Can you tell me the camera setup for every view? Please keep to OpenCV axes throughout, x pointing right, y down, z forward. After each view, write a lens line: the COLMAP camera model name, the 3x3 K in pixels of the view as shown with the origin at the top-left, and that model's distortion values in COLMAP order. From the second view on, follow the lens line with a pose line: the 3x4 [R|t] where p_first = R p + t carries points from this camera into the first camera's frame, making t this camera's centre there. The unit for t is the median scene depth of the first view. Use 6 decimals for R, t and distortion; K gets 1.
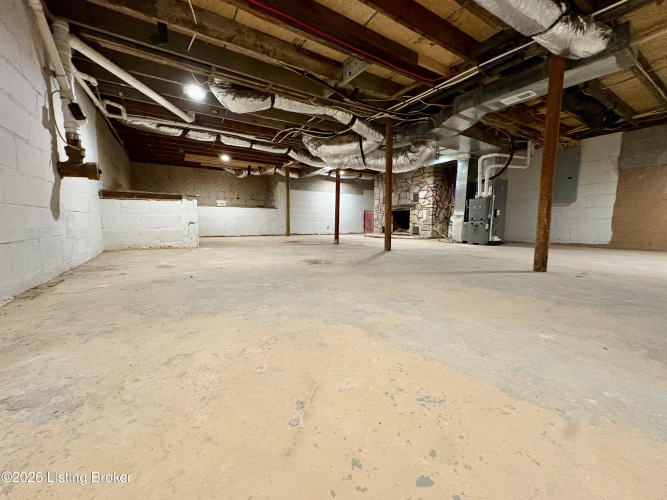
lens RADIAL K [[269.4, 0, 336.1], [0, 269.4, 247.7], [0, 0, 1]] dist [-0.000161, 0.000227]
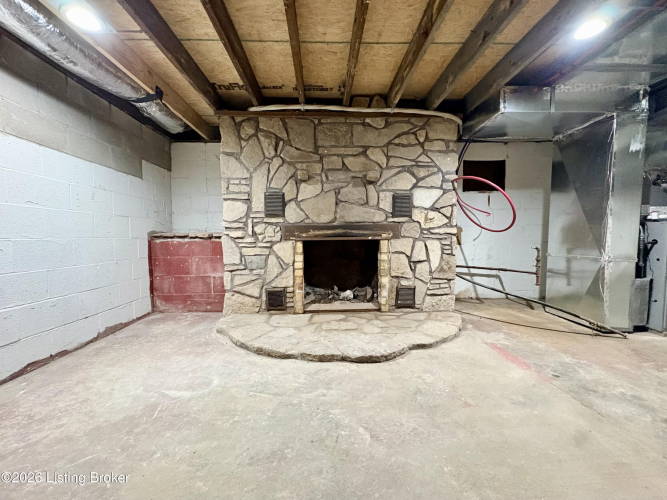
lens RADIAL K [[269.4, 0, 336.1], [0, 269.4, 247.7], [0, 0, 1]] dist [-0.000161, 0.000227]
pose [[0.499631, -0.050386, 0.864772, -0.056335], [0.094260, 0.995541, 0.003546, -0.141102], [-0.861094, 0.079742, 0.502153, 0.910783]]
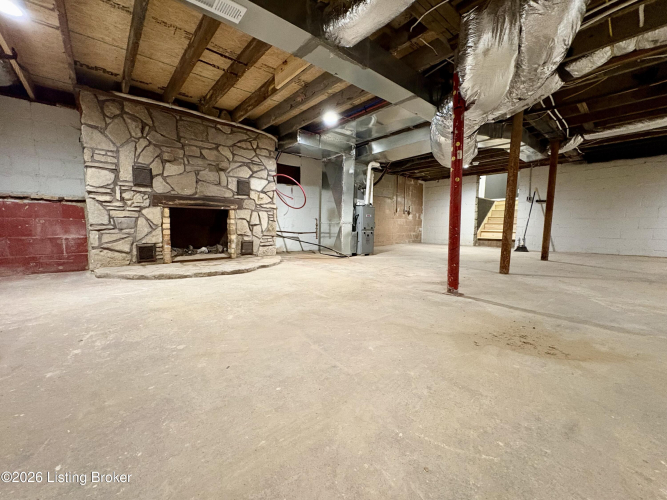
lens RADIAL K [[269.4, 0, 336.1], [0, 269.4, 247.7], [0, 0, 1]] dist [-0.000161, 0.000227]
pose [[-0.167181, -0.091432, 0.981677, -0.281458], [0.086014, 0.990542, 0.106906, -0.109069], [-0.982167, 0.102310, -0.157736, 0.924255]]
